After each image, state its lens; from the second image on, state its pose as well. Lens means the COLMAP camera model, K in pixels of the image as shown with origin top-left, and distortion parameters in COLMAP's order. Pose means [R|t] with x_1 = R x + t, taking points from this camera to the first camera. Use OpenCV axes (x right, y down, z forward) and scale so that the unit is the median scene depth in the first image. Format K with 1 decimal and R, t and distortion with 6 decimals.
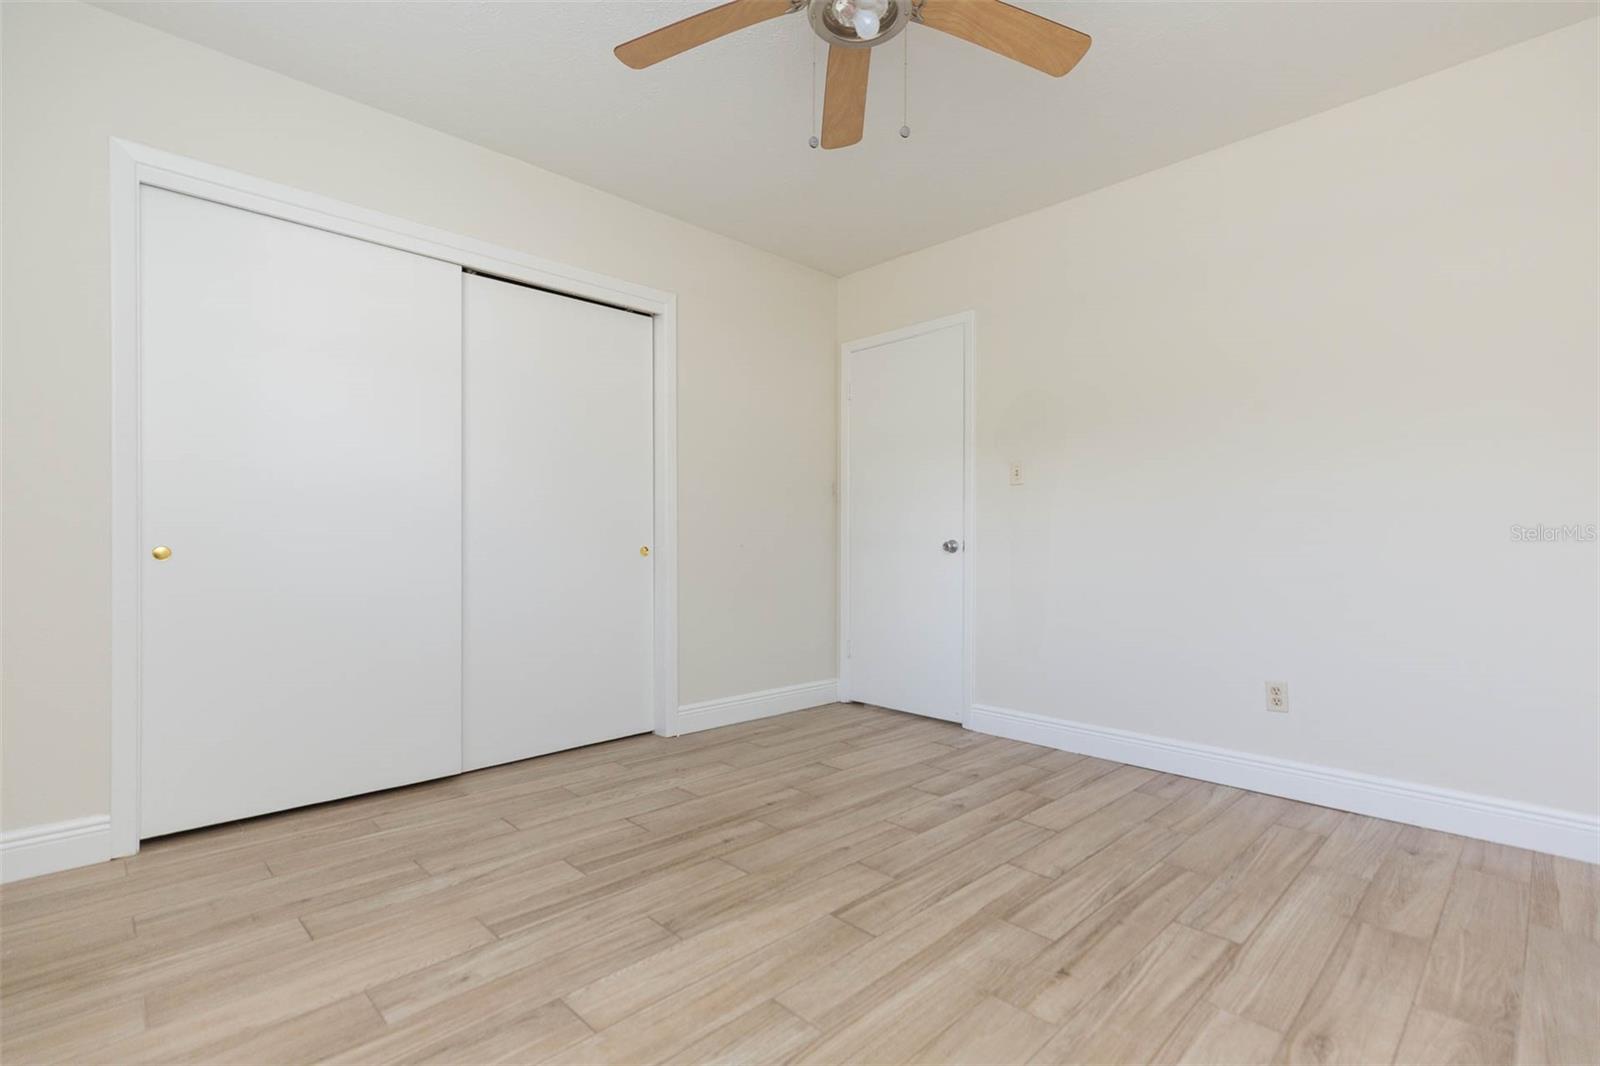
lens RADIAL K [[718.3, 0, 795.5], [0, 718.3, 537.5], [0, 0, 1]] dist [0.001784, 0.000218]
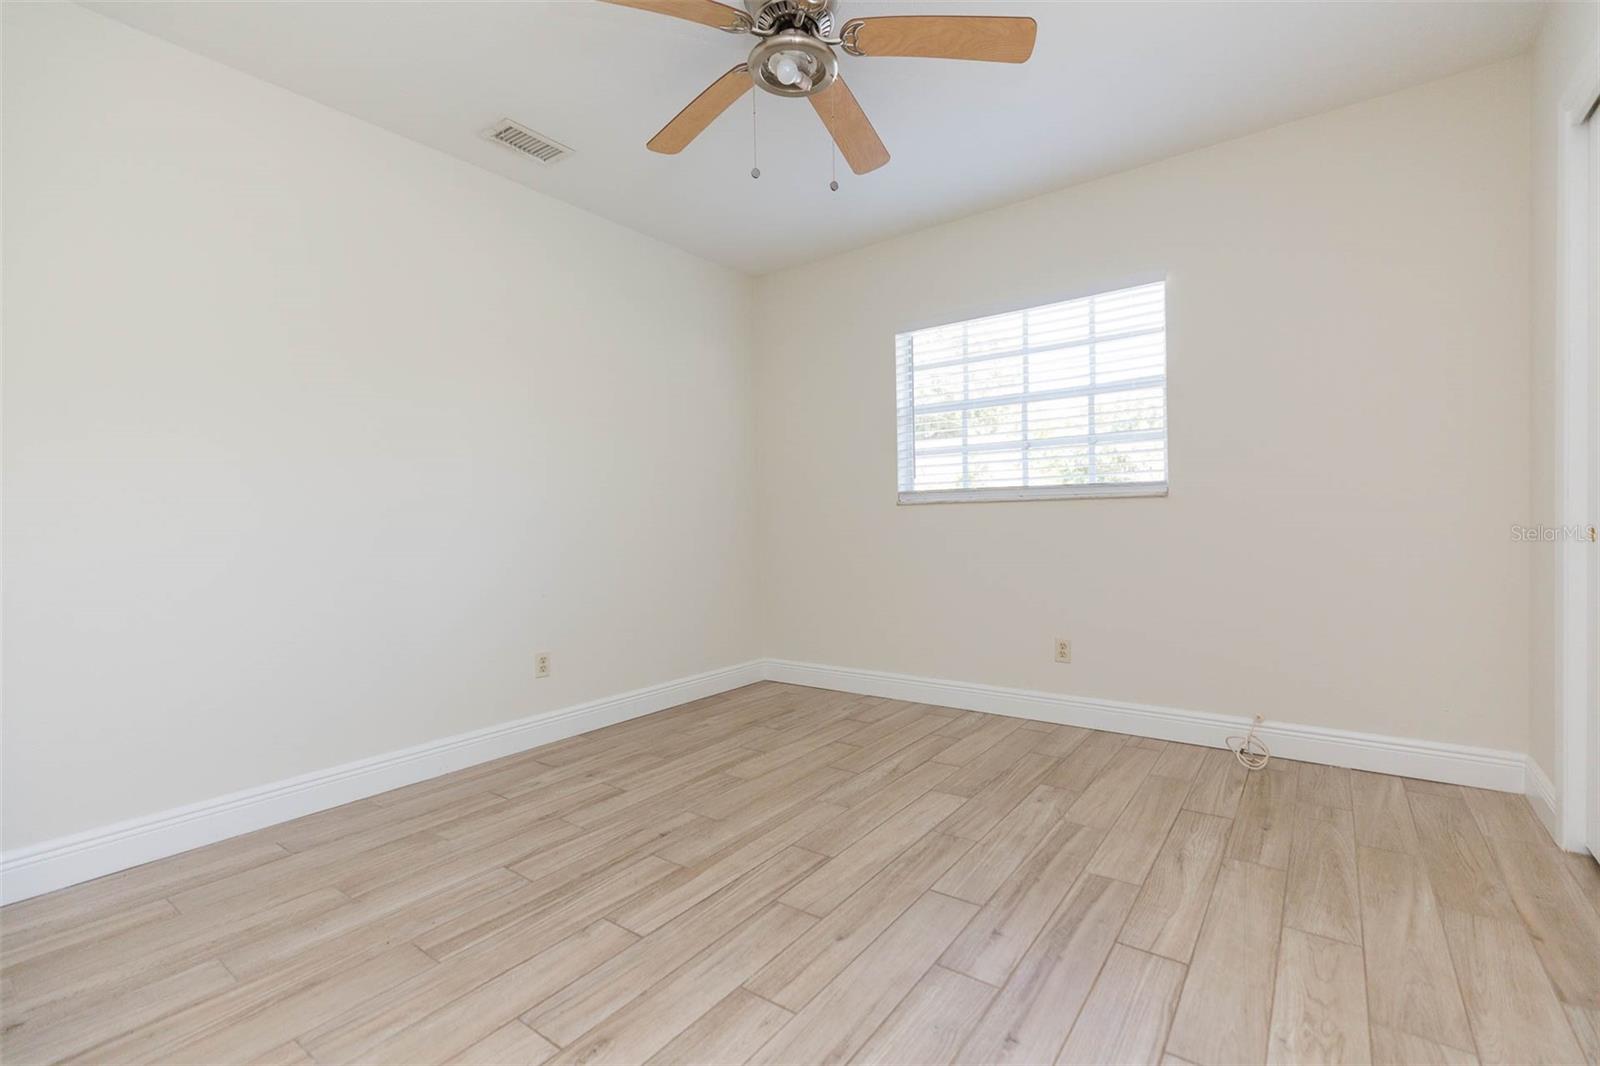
lens RADIAL K [[718.3, 0, 804.2], [0, 718.3, 529.0], [0, 0, 1]] dist [0.001784, 0.000218]
pose [[-0.984566, 0.020203, -0.173844, 0.272376], [0.019453, 0.999793, 0.006018, -0.017829], [0.173930, 0.002543, -0.984755, 2.042875]]
